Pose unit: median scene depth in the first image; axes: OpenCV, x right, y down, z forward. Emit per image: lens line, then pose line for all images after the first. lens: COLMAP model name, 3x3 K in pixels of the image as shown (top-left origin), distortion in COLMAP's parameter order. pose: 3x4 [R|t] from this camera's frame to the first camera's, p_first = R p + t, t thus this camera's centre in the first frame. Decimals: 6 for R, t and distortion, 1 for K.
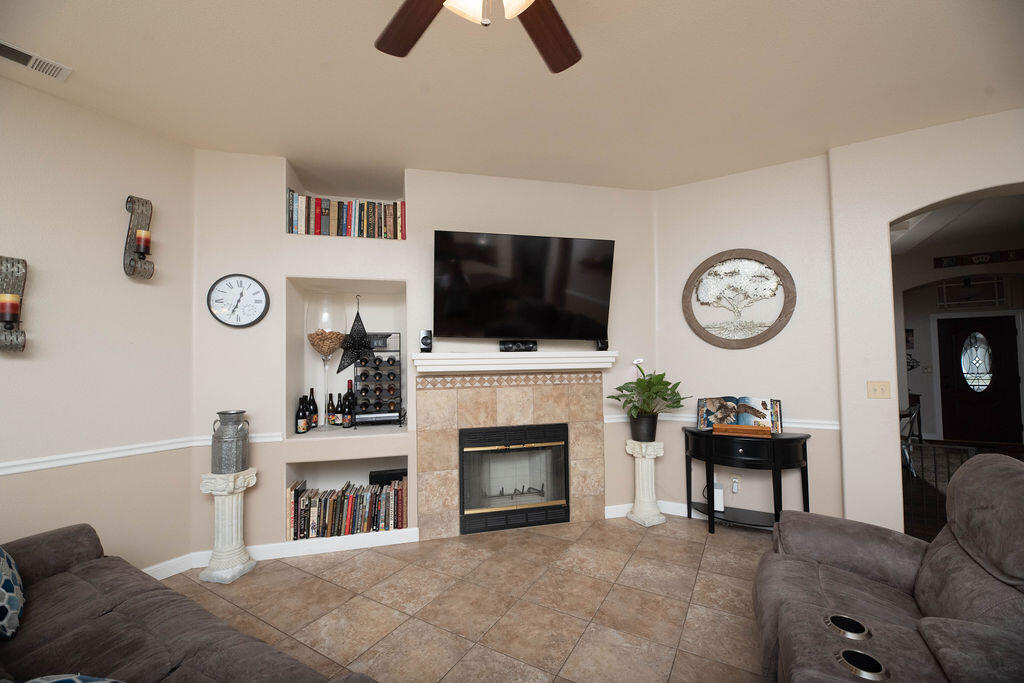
lens RADIAL K [[410.4, 0, 509.9], [0, 410.4, 345.7], [0, 0, 1]] dist [-0.000160, -0.003169]
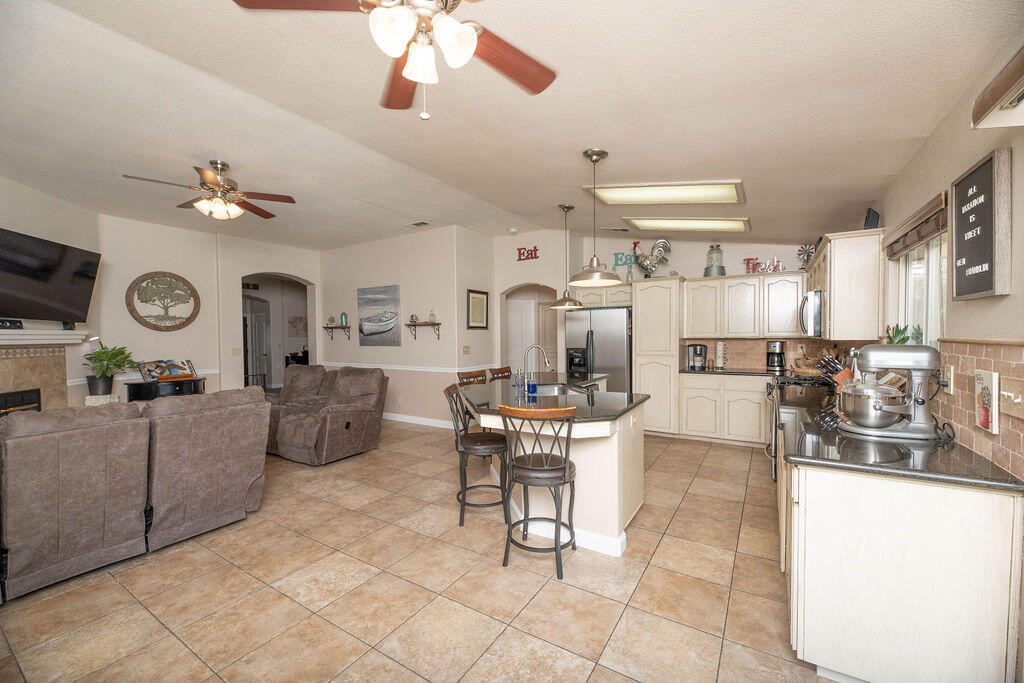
lens RADIAL K [[410.4, 0, 508.4], [0, 410.4, 344.2], [0, 0, 1]] dist [-0.000160, -0.003169]
pose [[0.029694, -0.006005, 0.999541, -1.083378], [-0.028726, 0.999564, 0.006859, 0.008236], [-0.999146, -0.028917, 0.029508, -0.451409]]
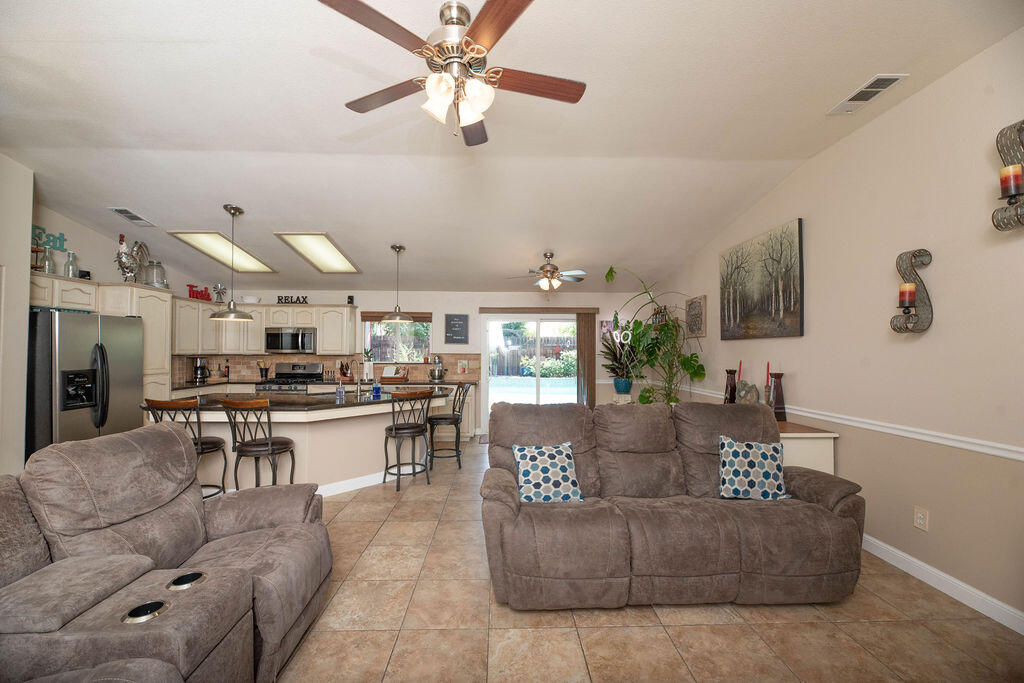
lens RADIAL K [[410.4, 0, 507.6], [0, 410.4, 346.7], [0, 0, 1]] dist [-0.000160, -0.003169]
pose [[-0.847239, 0.005815, -0.531180, 0.225704], [0.029966, 0.998871, -0.036861, 0.039250], [0.530366, -0.047147, -0.846457, 0.850285]]
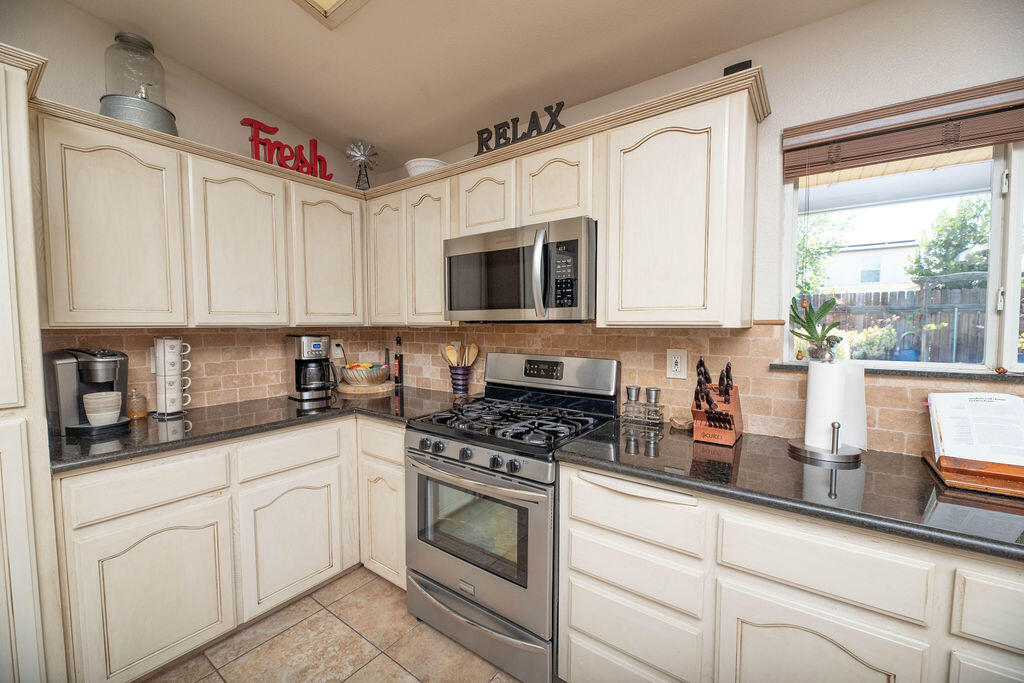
lens RADIAL K [[410.4, 0, 510.8], [0, 410.4, 346.3], [0, 0, 1]] dist [-0.000160, -0.003169]
pose [[-0.995167, 0.011886, 0.097480, 0.021393], [0.013499, 0.999782, 0.015908, -0.006699], [-0.097269, 0.017147, -0.995110, -0.727473]]
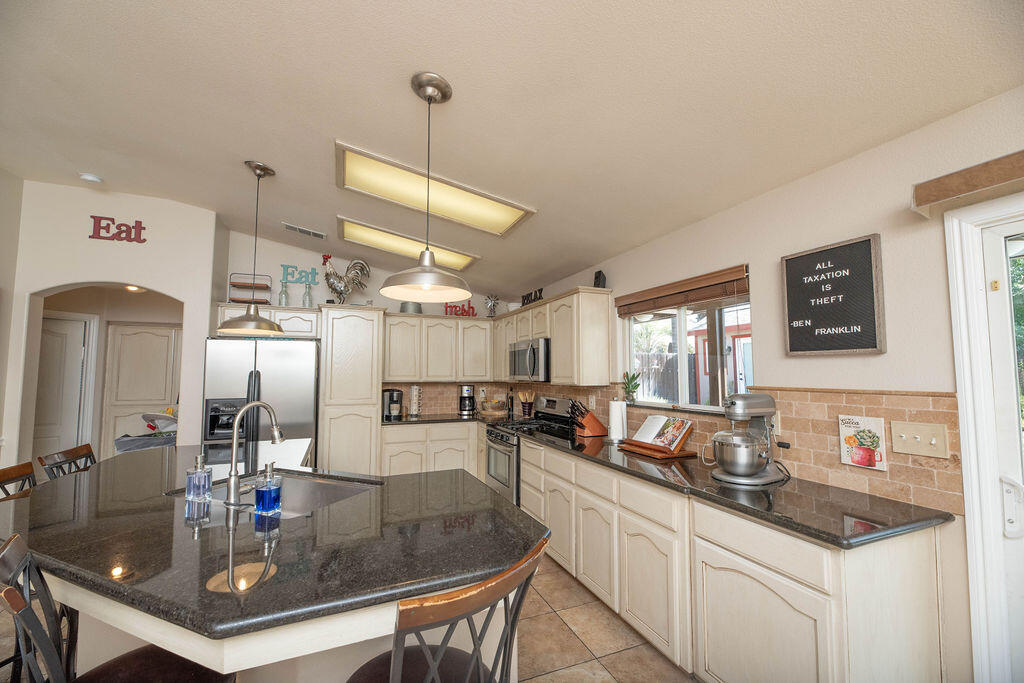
lens RADIAL K [[410.4, 0, 509.2], [0, 410.4, 346.1], [0, 0, 1]] dist [-0.000160, -0.003169]
pose [[-0.800624, 0.055863, 0.596557, -0.598814], [-0.011107, 0.994089, -0.107995, -0.001514], [-0.599064, -0.093089, -0.795271, -0.268180]]
